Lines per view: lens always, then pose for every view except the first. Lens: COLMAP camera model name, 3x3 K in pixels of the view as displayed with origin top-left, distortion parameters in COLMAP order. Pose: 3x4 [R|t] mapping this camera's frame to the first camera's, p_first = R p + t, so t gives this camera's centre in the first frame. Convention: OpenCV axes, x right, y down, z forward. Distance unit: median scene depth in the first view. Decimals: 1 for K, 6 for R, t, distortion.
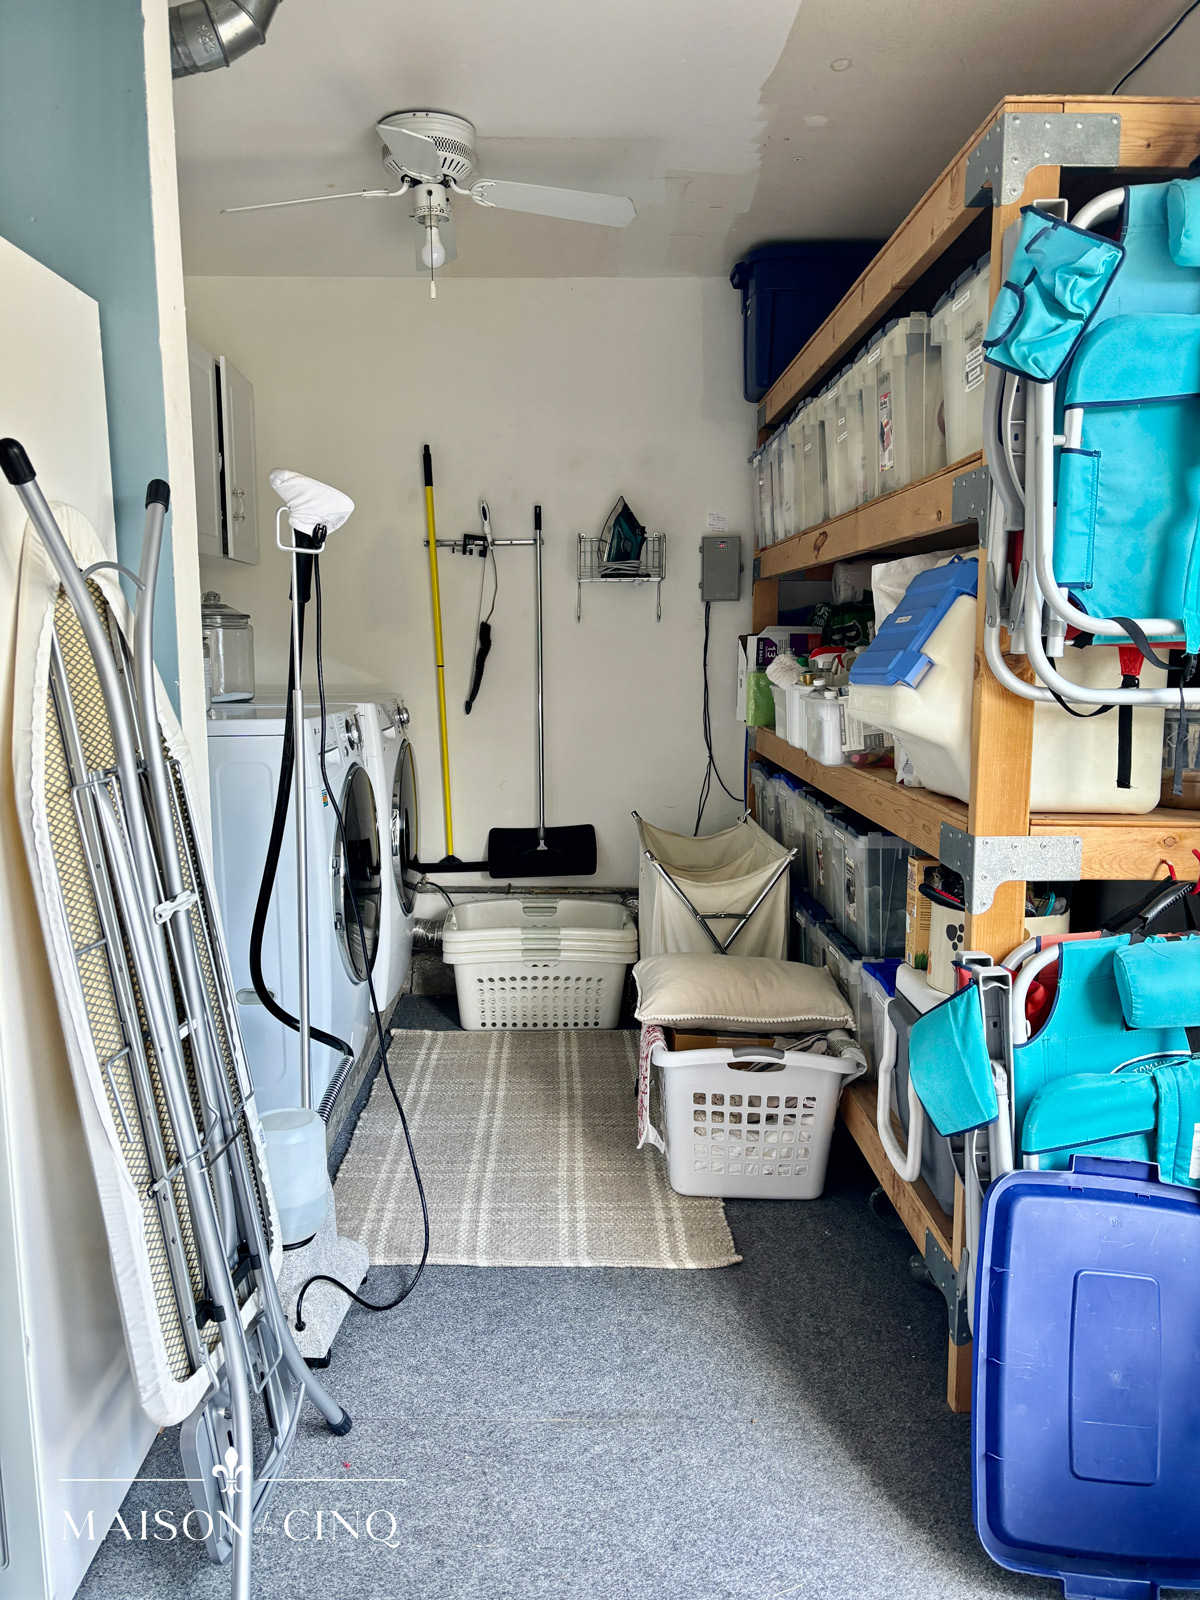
lens RADIAL K [[1189.2, 0, 603.6], [0, 1189.2, 797.7], [0, 0, 1]] dist [-0.002668, -0.036007]
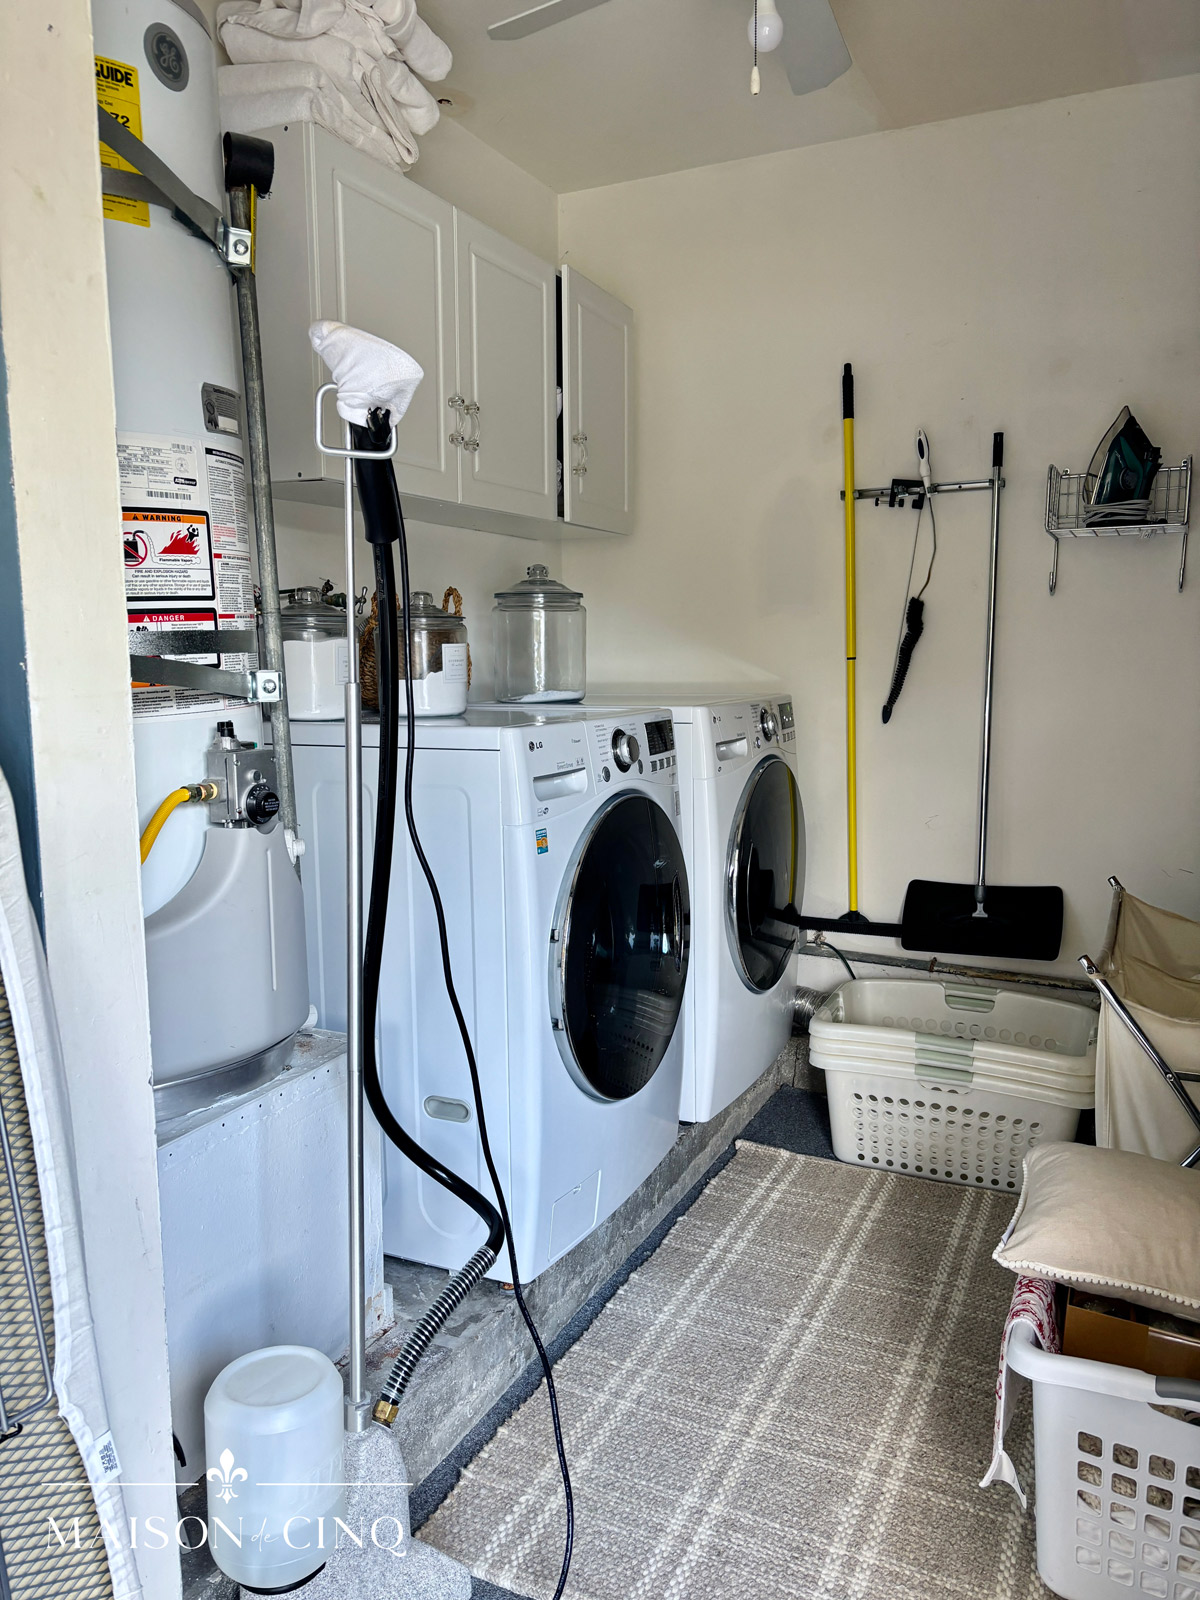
lens RADIAL K [[1189.2, 0, 587.3], [0, 1189.2, 793.4], [0, 0, 1]] dist [-0.002668, -0.036007]
pose [[0.878443, 0.052245, -0.474983, 0.082950], [-0.054920, 0.998457, 0.008252, -0.024822], [0.474681, 0.018837, 0.879957, 0.288130]]
